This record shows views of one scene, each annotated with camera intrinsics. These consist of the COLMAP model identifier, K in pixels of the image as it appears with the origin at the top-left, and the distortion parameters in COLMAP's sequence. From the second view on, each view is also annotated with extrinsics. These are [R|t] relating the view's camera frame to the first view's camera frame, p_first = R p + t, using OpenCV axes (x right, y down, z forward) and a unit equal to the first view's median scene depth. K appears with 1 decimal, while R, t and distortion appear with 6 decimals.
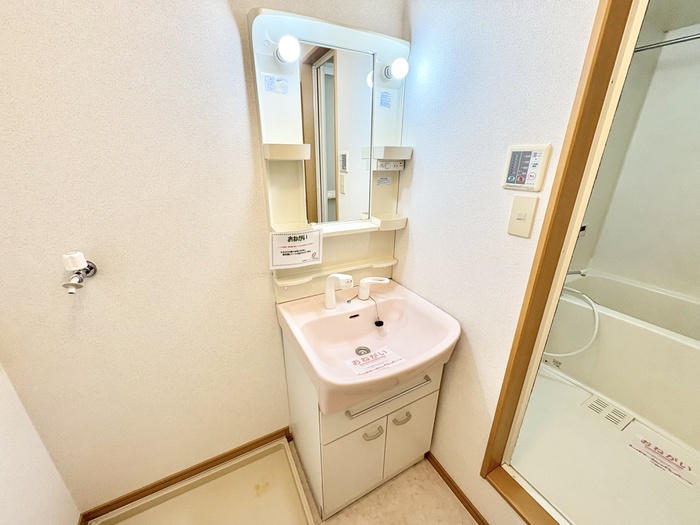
lens RADIAL K [[280.9, 0, 351.1], [0, 280.9, 262.5], [0, 0, 1]] dist [0.001806, 0.000293]
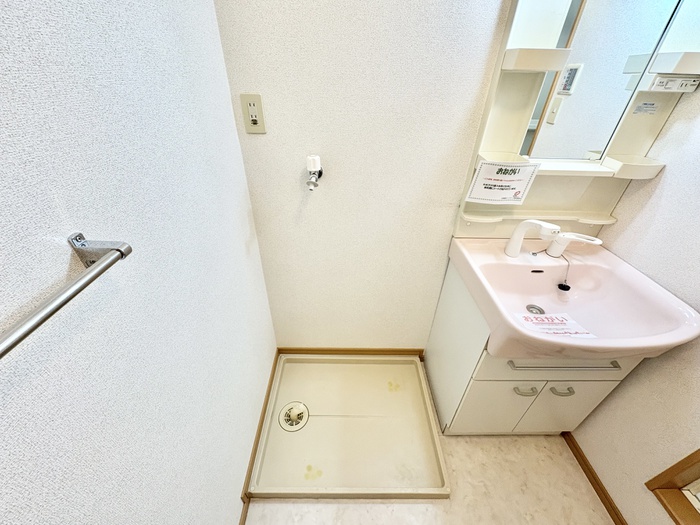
lens RADIAL K [[280.9, 0, 349.9], [0, 280.9, 263.1], [0, 0, 1]] dist [0.001806, 0.000293]
pose [[0.886716, 0.269569, -0.375590, -0.193858], [-0.178510, 0.949044, 0.259713, 0.041740], [0.426461, -0.163245, 0.889653, -0.046644]]
